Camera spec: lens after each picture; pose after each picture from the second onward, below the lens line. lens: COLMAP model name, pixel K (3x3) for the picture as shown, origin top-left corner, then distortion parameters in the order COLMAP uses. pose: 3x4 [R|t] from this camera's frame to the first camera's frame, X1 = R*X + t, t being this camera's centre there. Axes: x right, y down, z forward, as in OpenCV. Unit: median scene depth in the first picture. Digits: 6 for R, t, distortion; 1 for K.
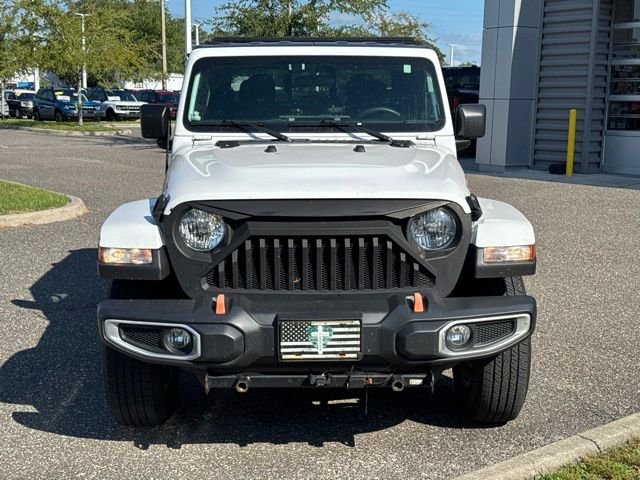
lens RADIAL K [[887.7, 0, 328.1], [0, 887.7, 242.7], [0, 0, 1]] dist [0.111250, 0.000000]
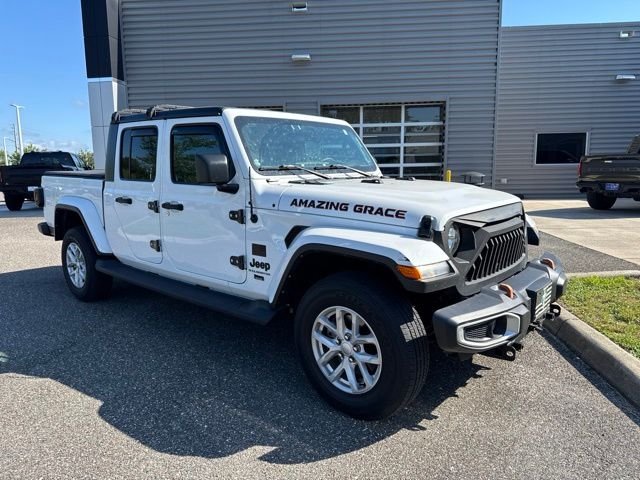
lens RADIAL K [[450.1, 0, 316.7], [0, 450.1, 238.9], [0, 0, 1]] dist [0.055080, -0.067407]
pose [[0.676166, -0.130801, 0.725045, -0.508056], [0.144112, 0.988585, 0.043948, -0.049449], [-0.722517, 0.074772, 0.687298, 0.477991]]
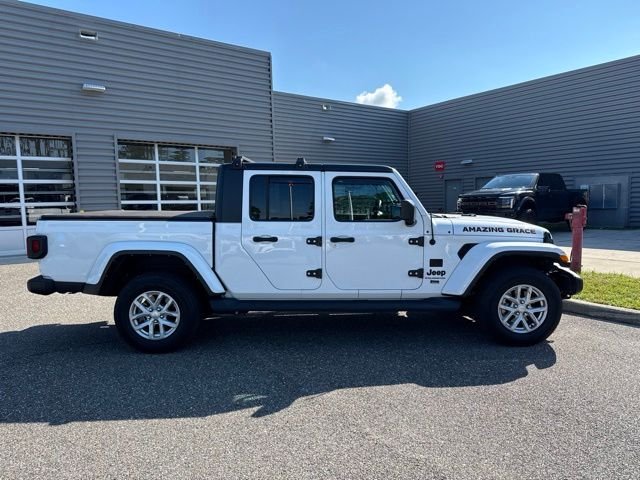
lens RADIAL K [[450.1, 0, 321.7], [0, 450.1, 238.2], [0, 0, 1]] dist [0.055080, -0.067407]
pose [[0.016030, -0.096451, 0.995209, -0.974638], [0.185364, 0.978369, 0.091834, -0.179470], [-0.982539, 0.183004, 0.033562, 1.073669]]
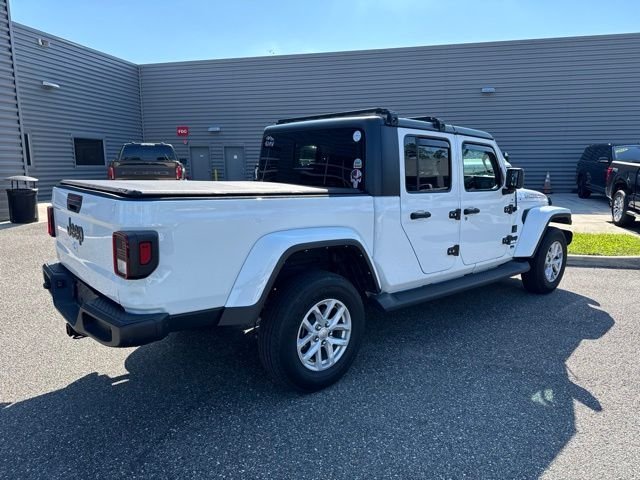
lens RADIAL K [[450.1, 0, 324.4], [0, 450.1, 239.5], [0, 0, 1]] dist [0.055080, -0.067407]
pose [[-0.642152, -0.136220, 0.754378, -0.589214], [0.119779, 0.954168, 0.274256, -0.286879], [-0.757162, 0.266473, -0.596404, 1.710568]]
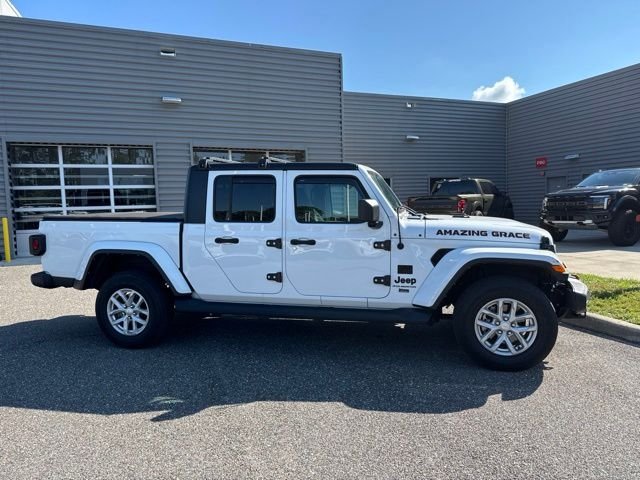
lens RADIAL K [[450.1, 0, 318.6], [0, 450.1, 236.7], [0, 0, 1]] dist [0.055080, -0.067407]
pose [[0.262071, -0.087088, 0.961111, -0.896169], [0.189424, 0.981188, 0.037256, -0.128299], [-0.946275, 0.172293, 0.273638, 0.828810]]
